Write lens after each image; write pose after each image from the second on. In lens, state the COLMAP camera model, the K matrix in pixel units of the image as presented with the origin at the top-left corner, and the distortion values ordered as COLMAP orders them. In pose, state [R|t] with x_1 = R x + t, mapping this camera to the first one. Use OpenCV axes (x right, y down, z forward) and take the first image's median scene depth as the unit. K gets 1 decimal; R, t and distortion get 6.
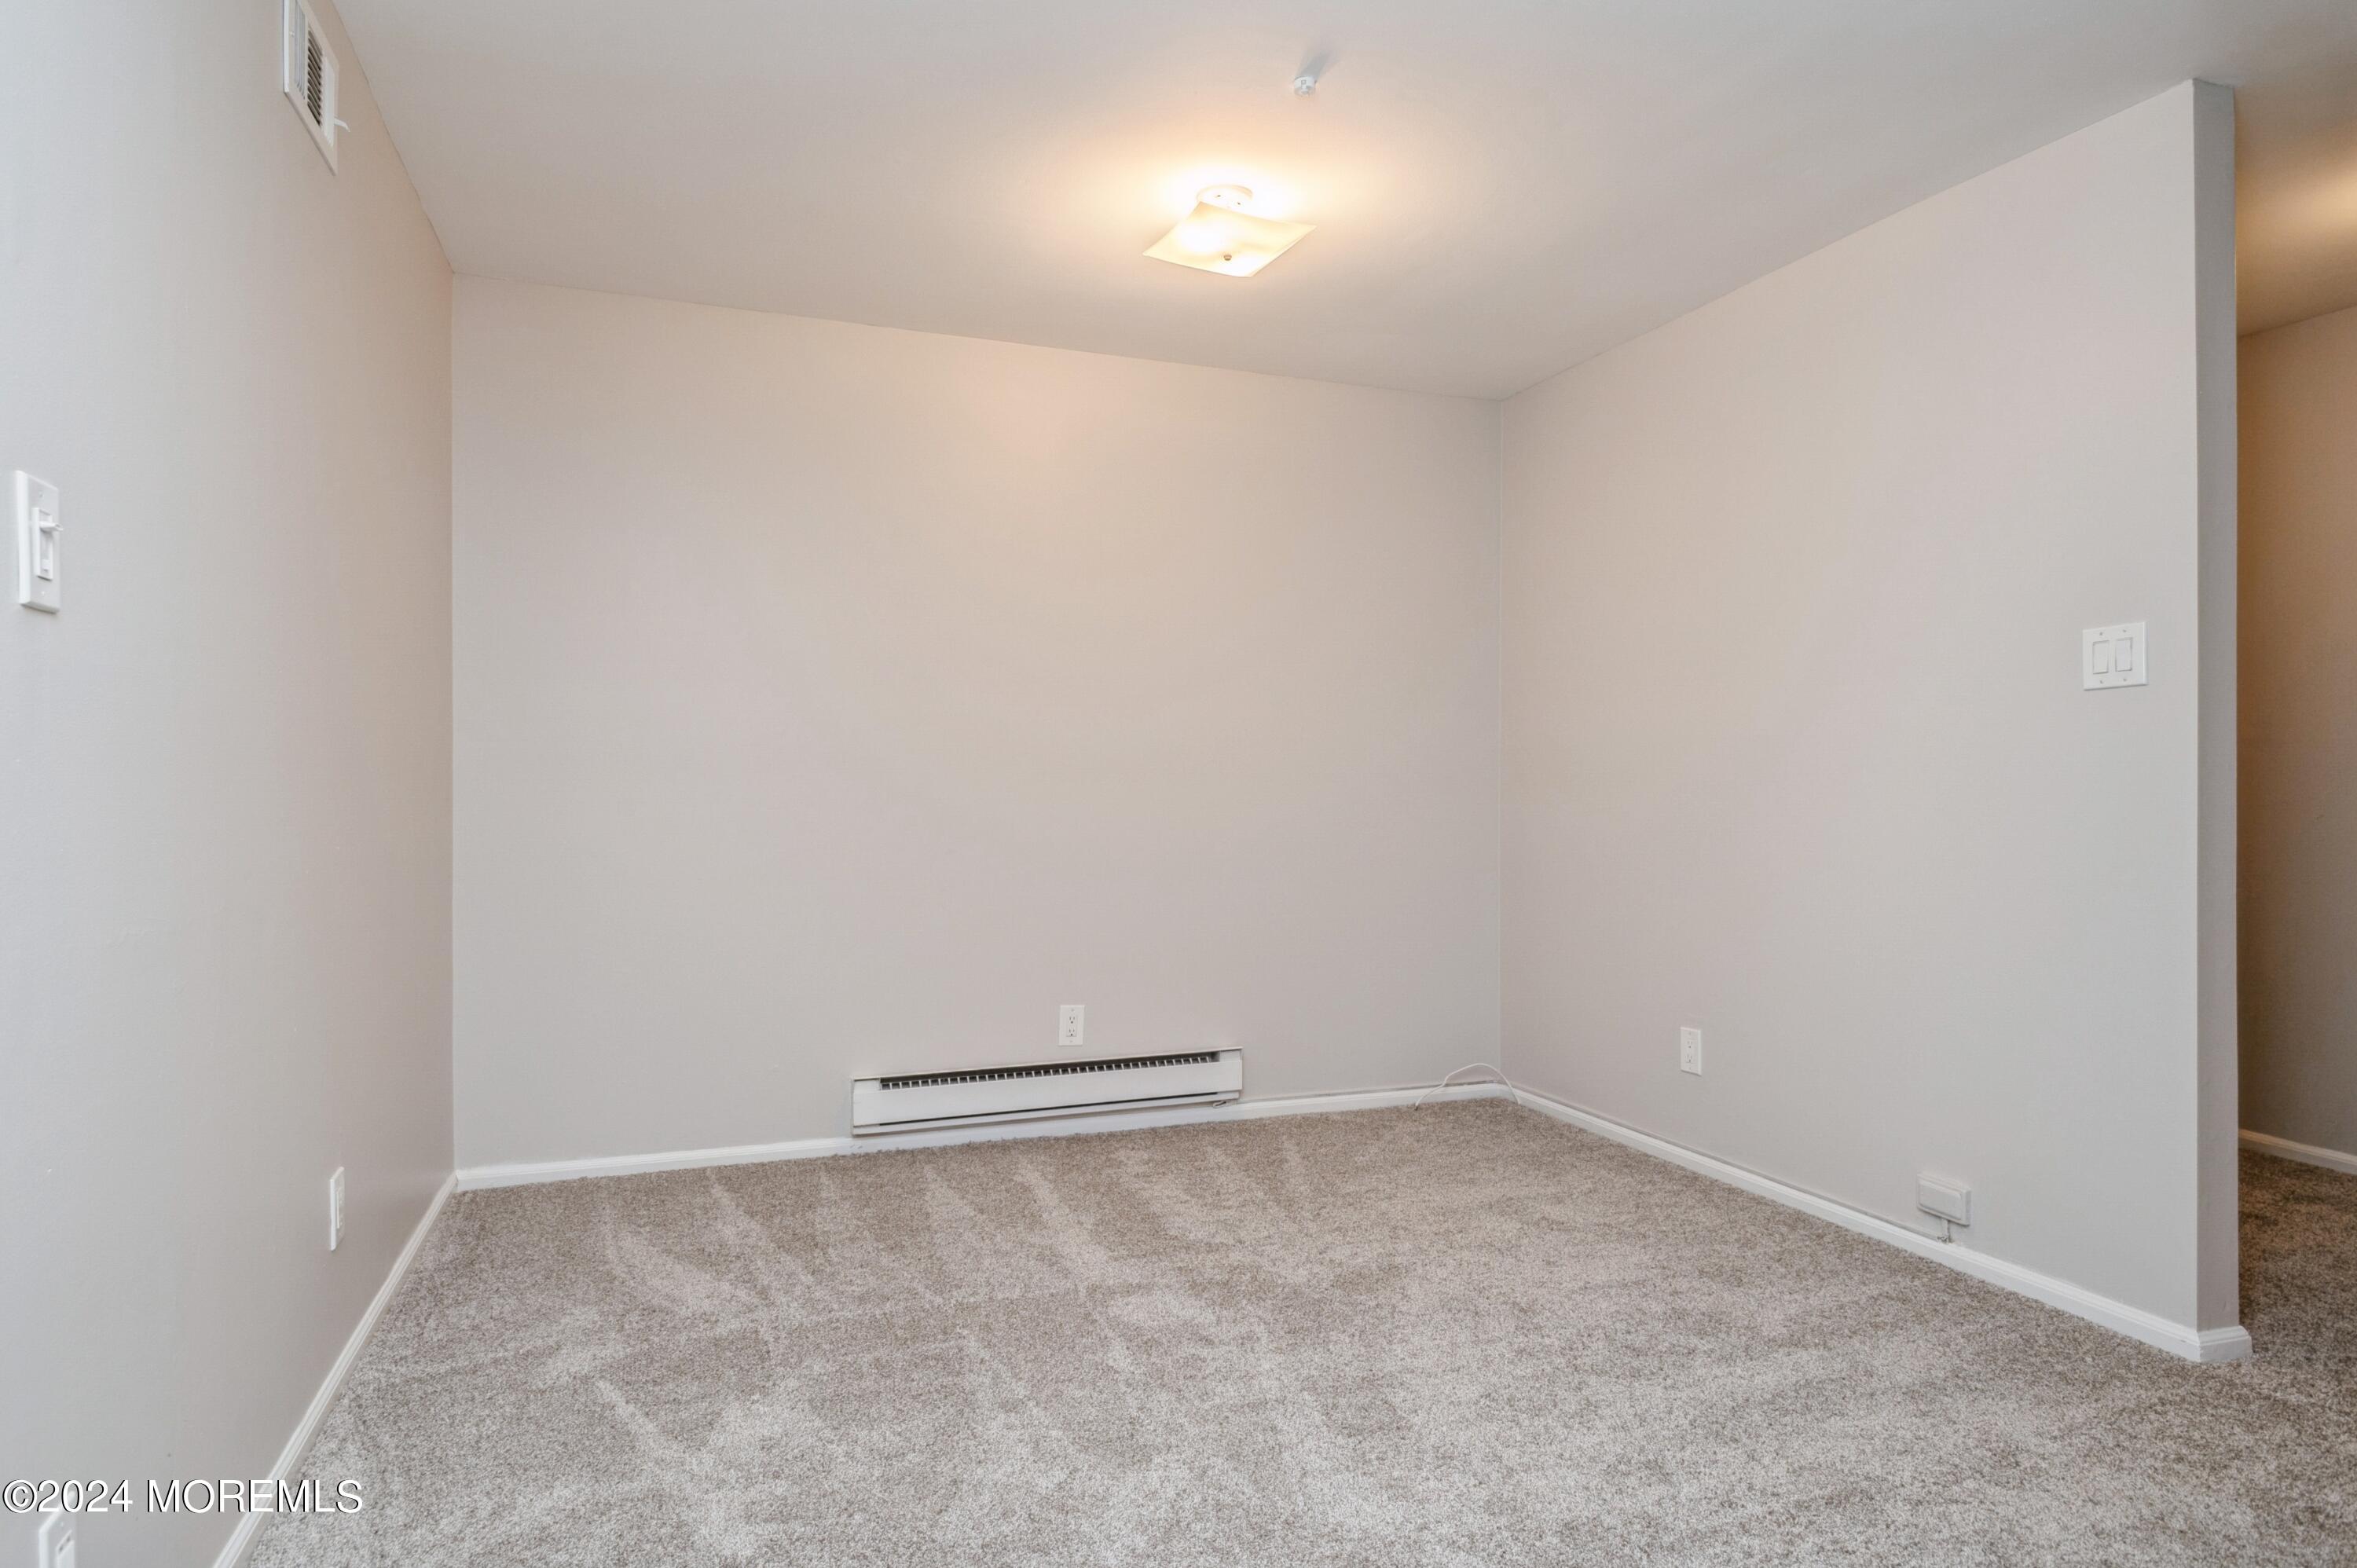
lens RADIAL K [[1329.4, 0, 1129.5], [0, 1329.4, 789.7], [0, 0, 1]] dist [0.014940, -0.003038]
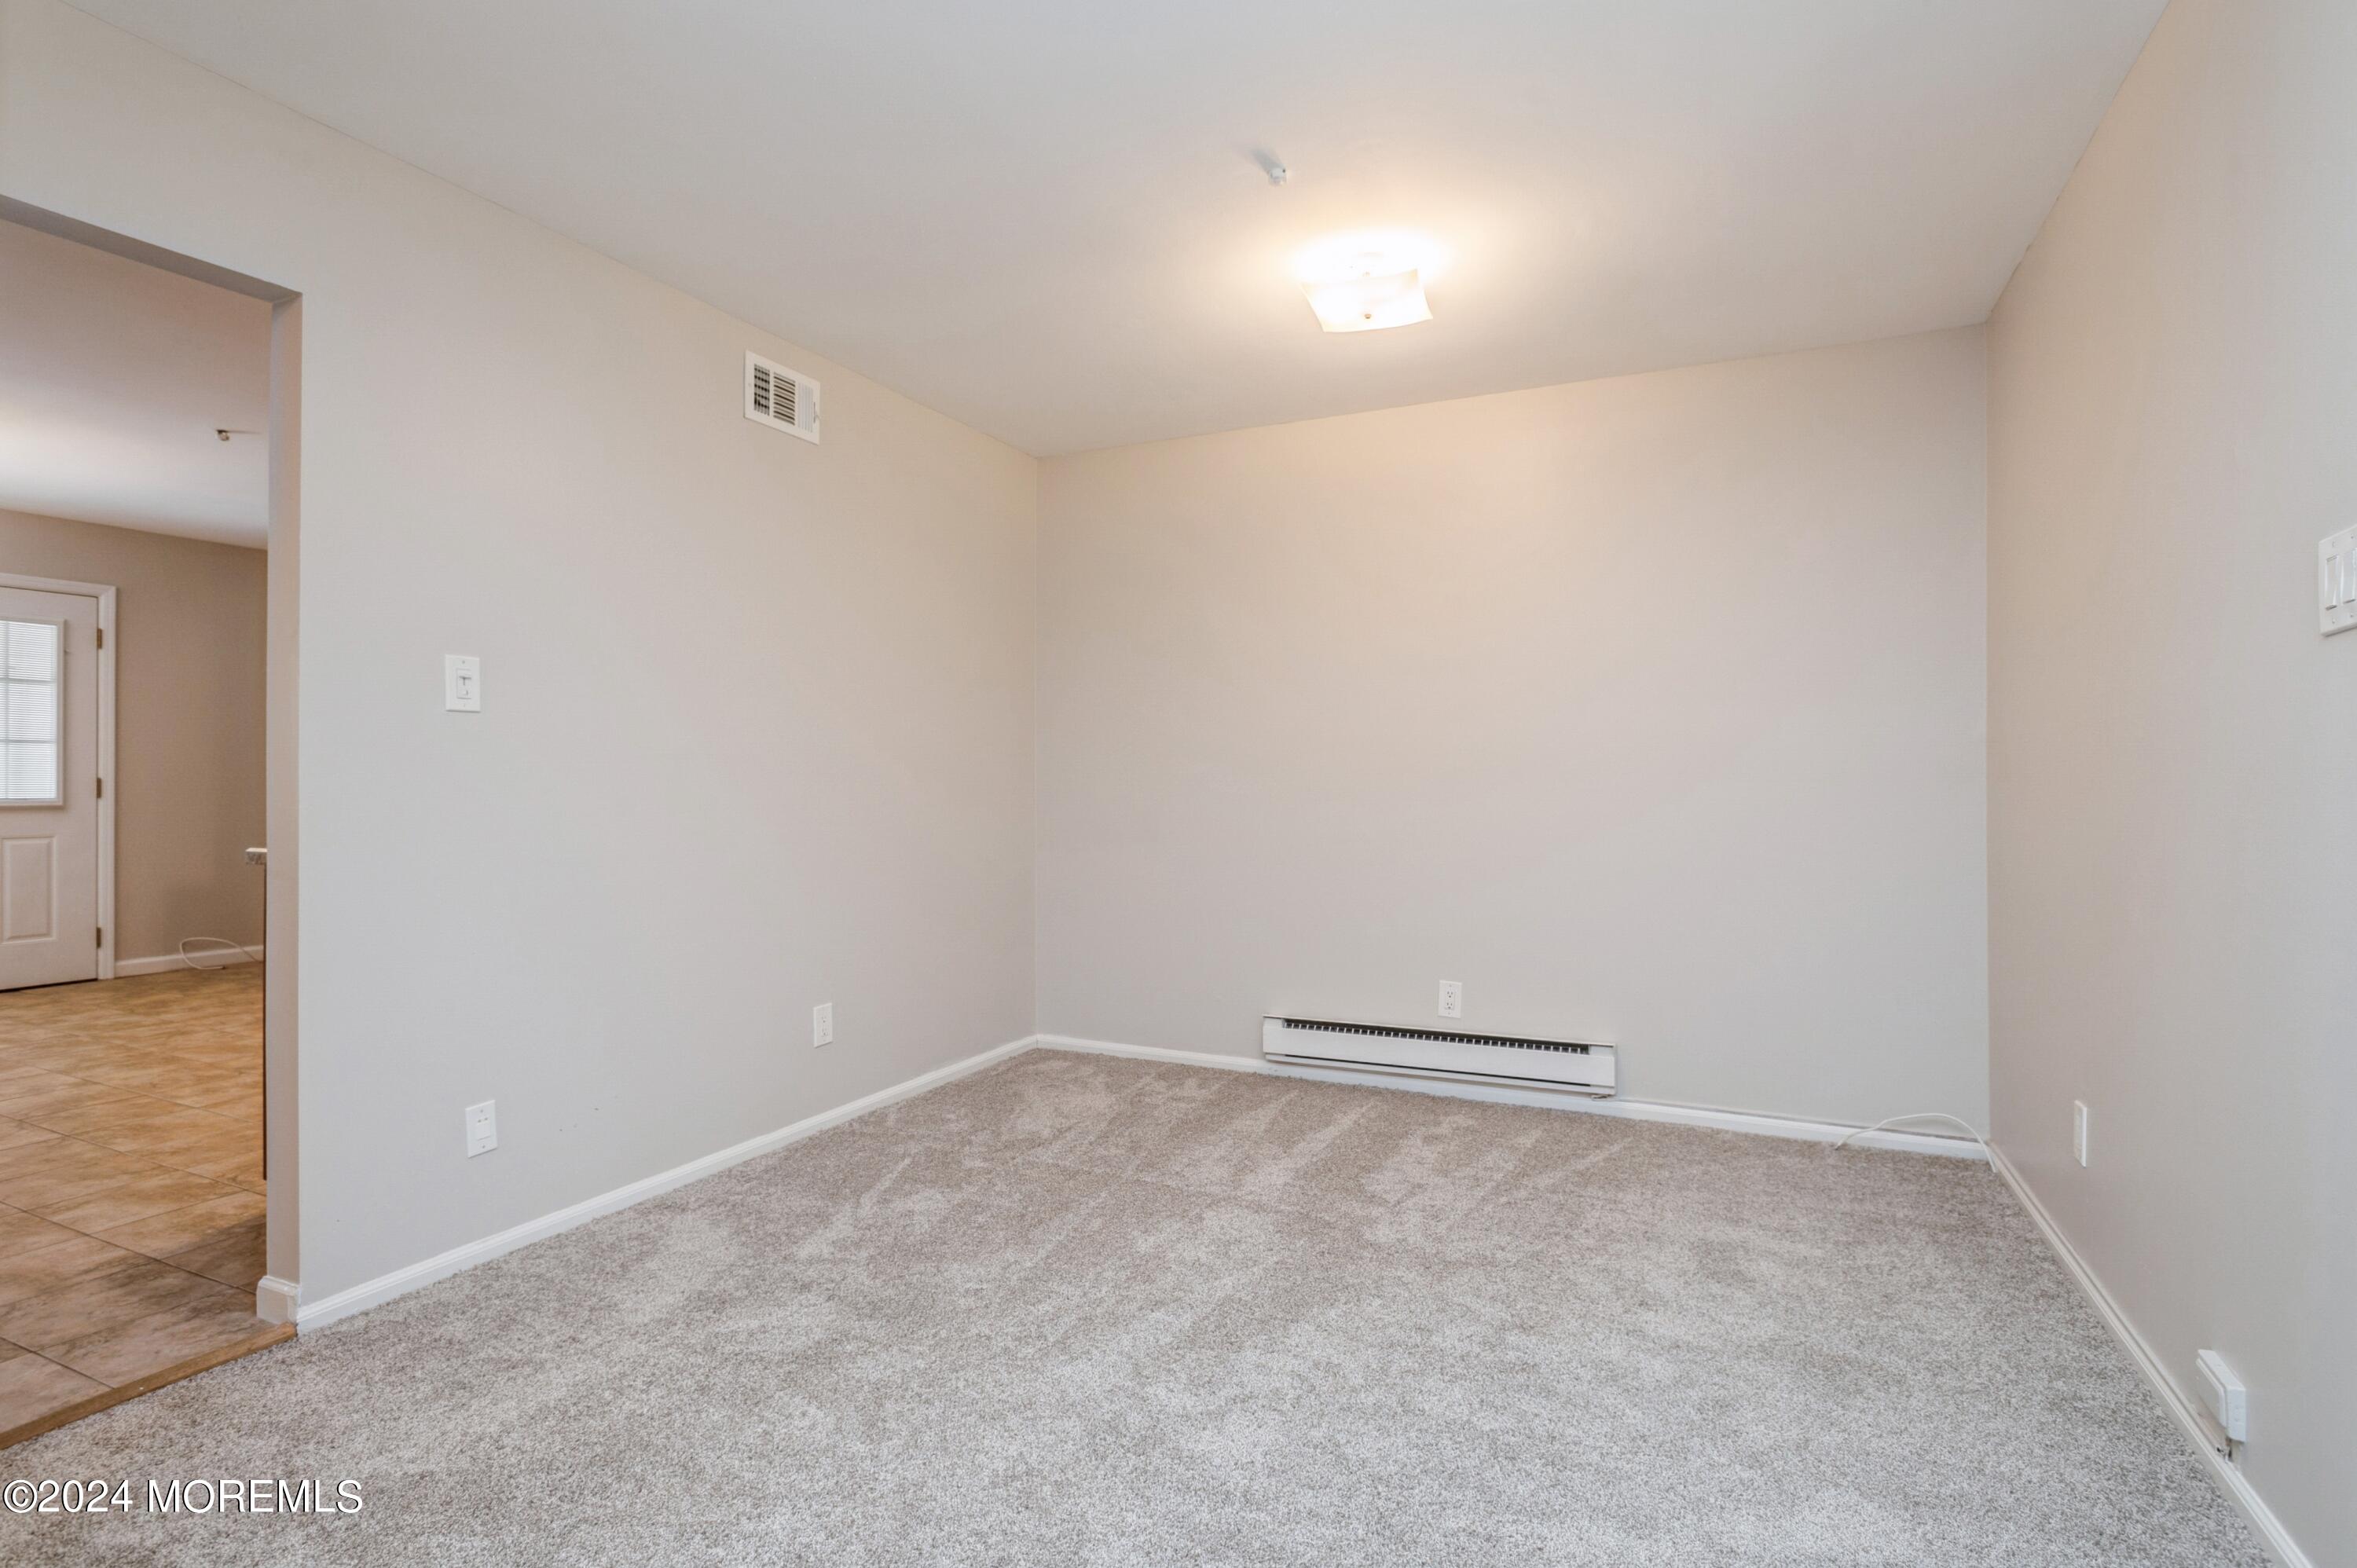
lens RADIAL K [[1127.8, 0, 1166.1], [0, 1127.8, 775.6], [0, 0, 1]] dist [-0.000221, -0.004564]
pose [[0.699320, -0.009415, -0.714747, 0.540371], [0.000694, 0.999922, -0.012493, 0.000065], [0.714808, 0.008241, 0.699272, 0.184543]]
